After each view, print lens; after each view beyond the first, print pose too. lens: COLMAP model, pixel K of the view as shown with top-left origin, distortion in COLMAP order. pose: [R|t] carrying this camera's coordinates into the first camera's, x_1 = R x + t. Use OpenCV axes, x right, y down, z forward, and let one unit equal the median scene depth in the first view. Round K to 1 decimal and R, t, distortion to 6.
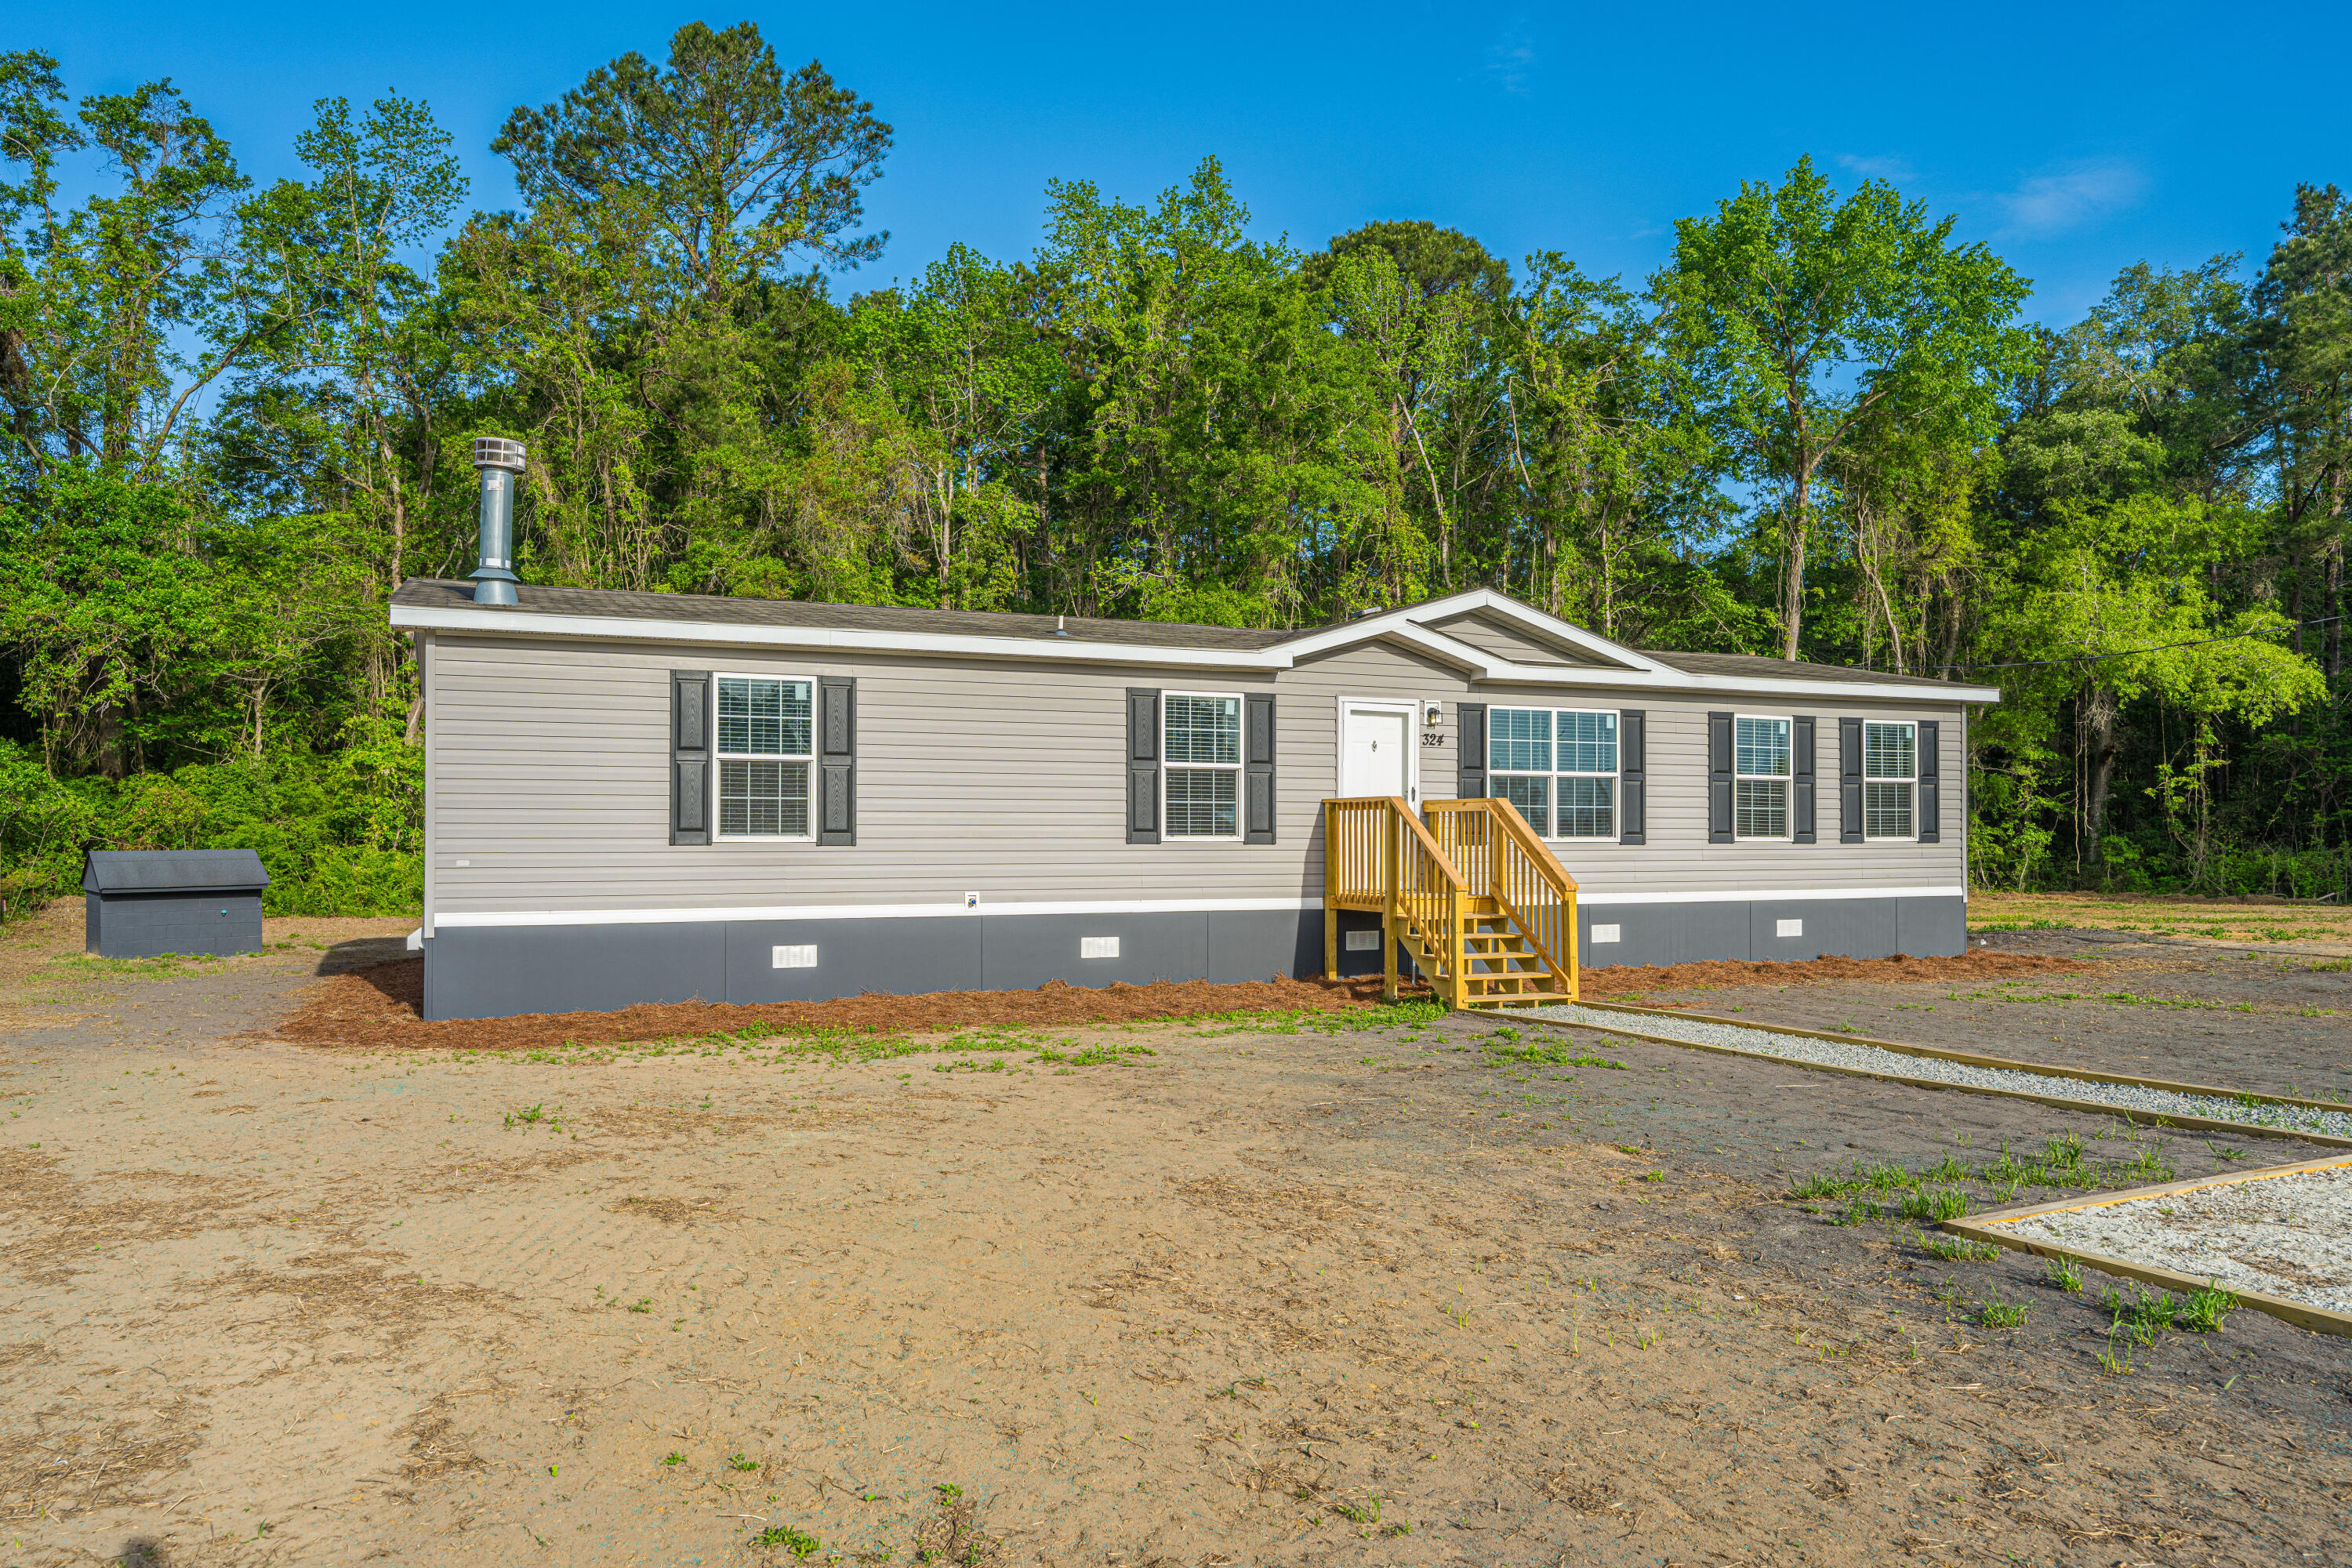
lens RADIAL K [[1590.4, 0, 1161.5], [0, 1590.4, 800.3], [0, 0, 1]] dist [-0.000067, -0.000275]
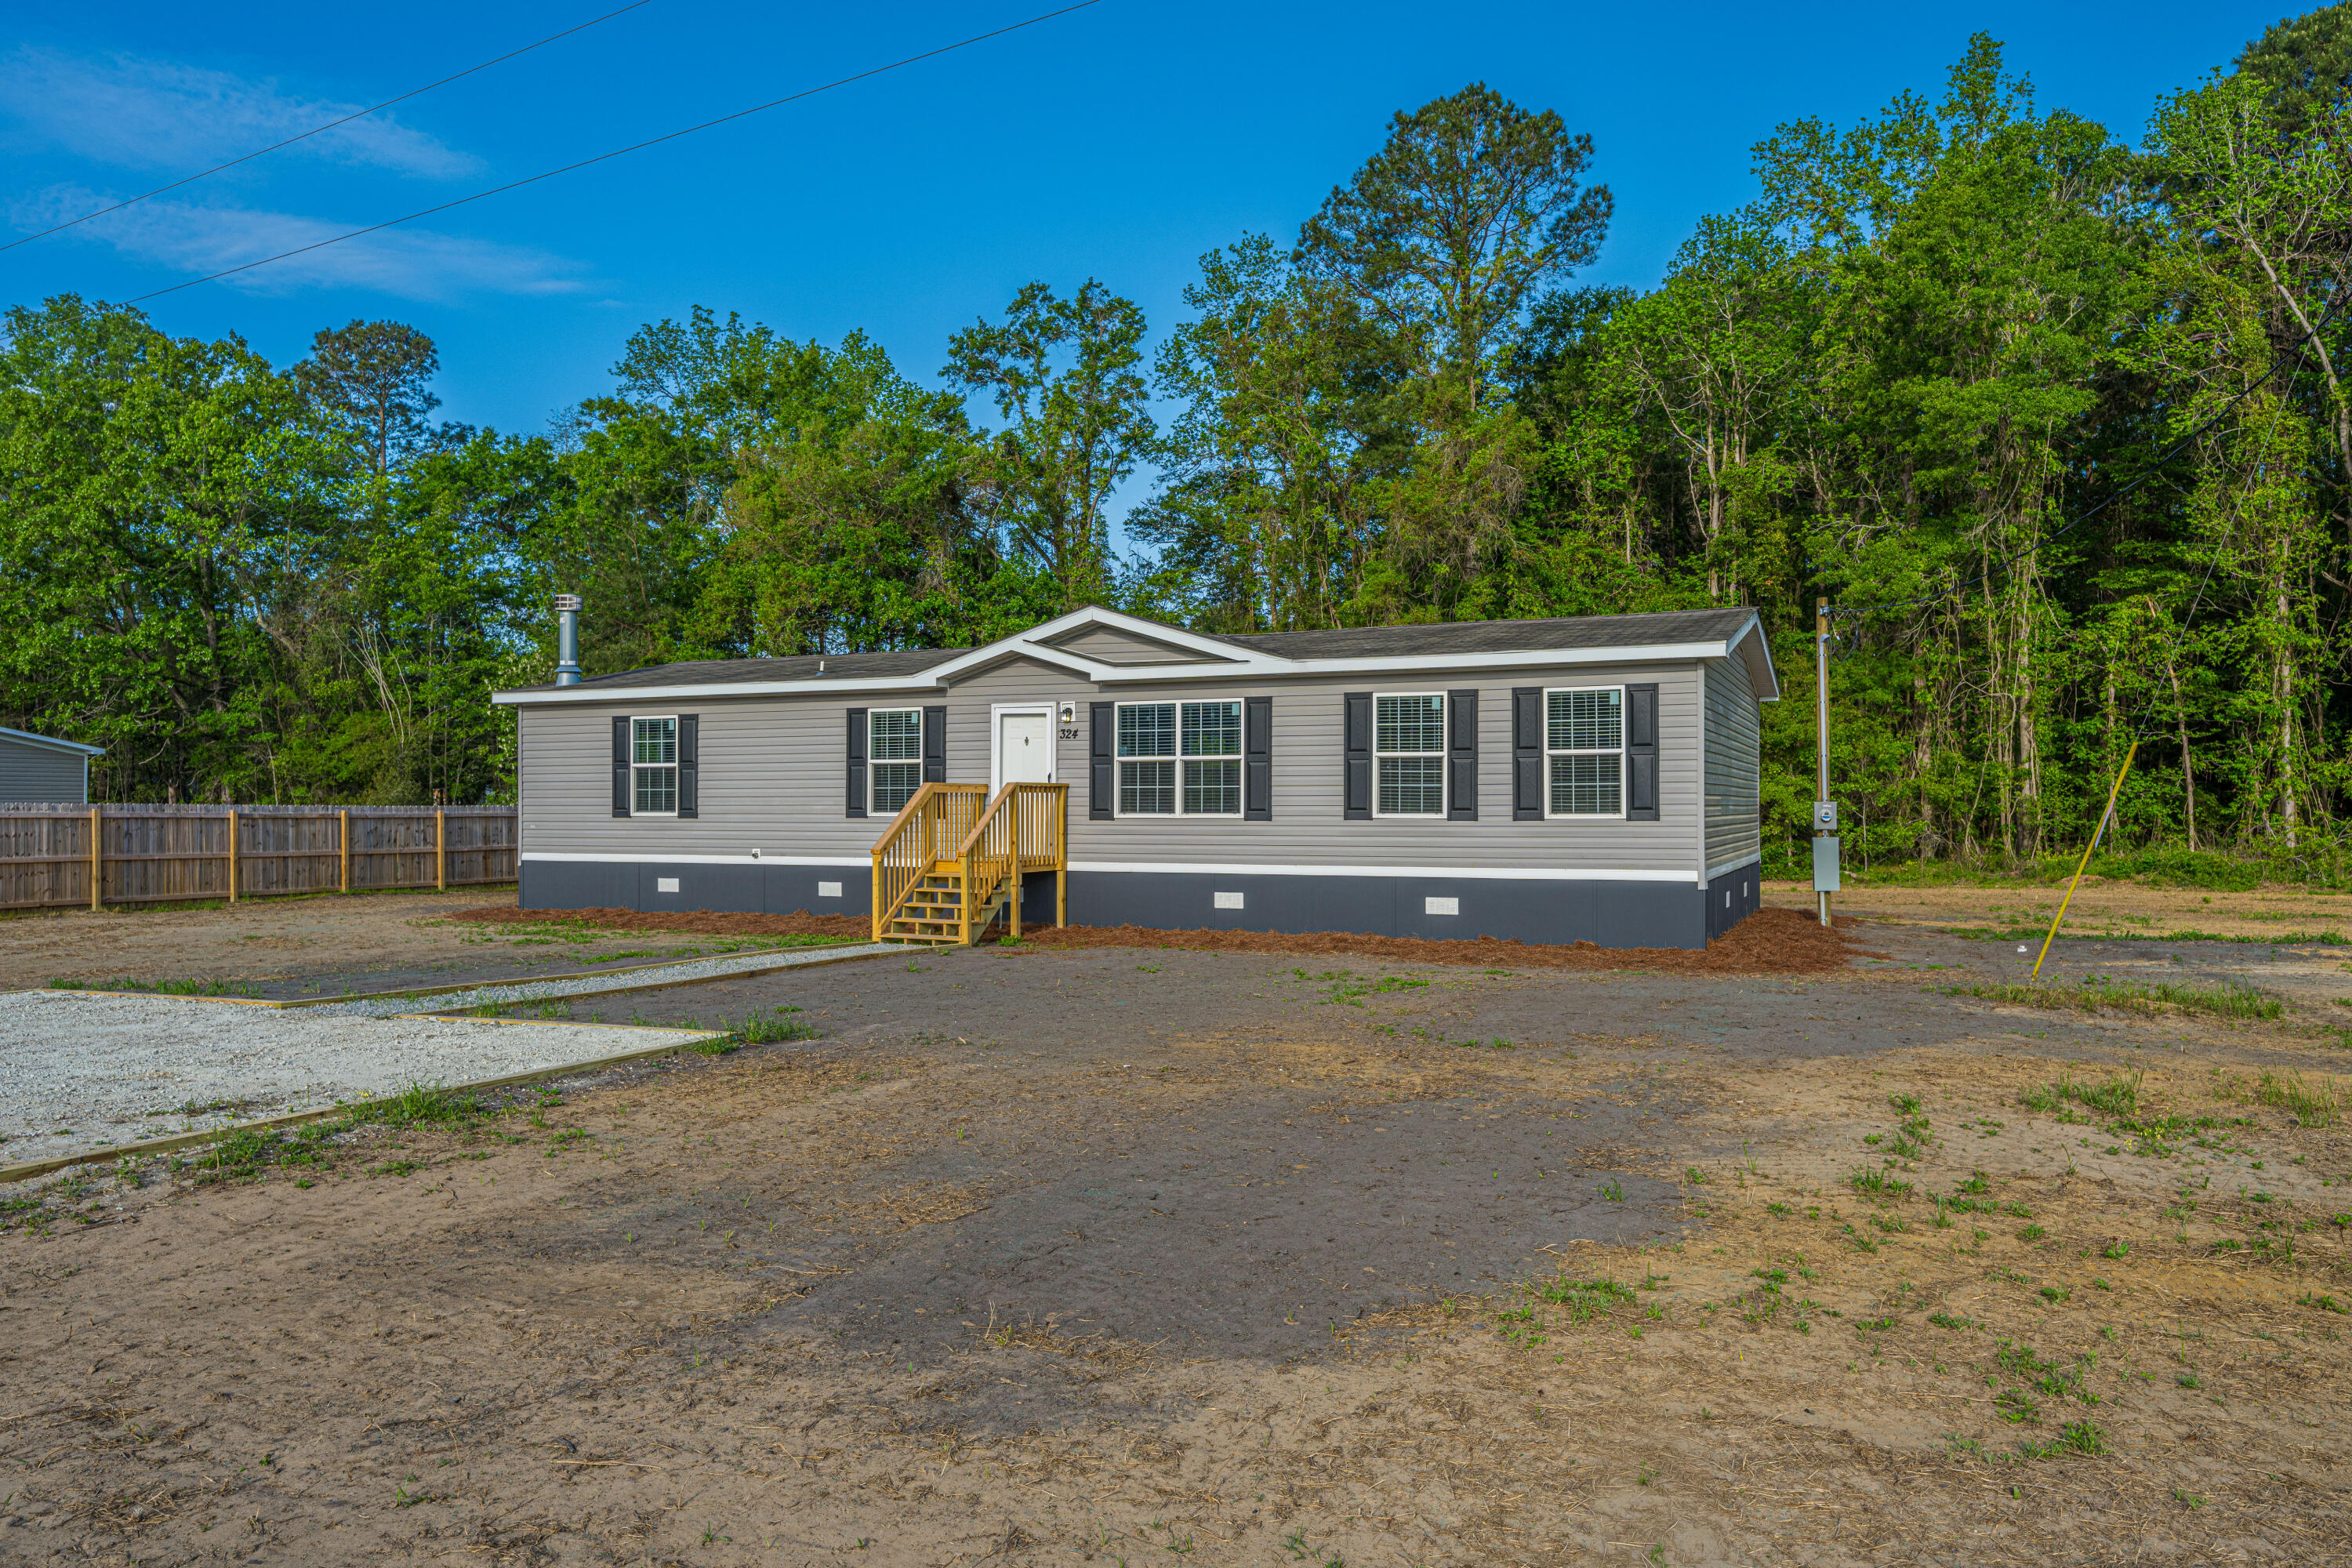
lens RADIAL K [[1569.6, 0, 1177.5], [0, 1569.6, 803.7], [0, 0, 1]] dist [-0.003143, 0.002313]
pose [[0.670082, -0.002546, -0.742283, 0.979214], [0.017585, 0.999768, 0.012445, 0.001804], [0.742079, -0.021392, 0.669971, 0.218731]]
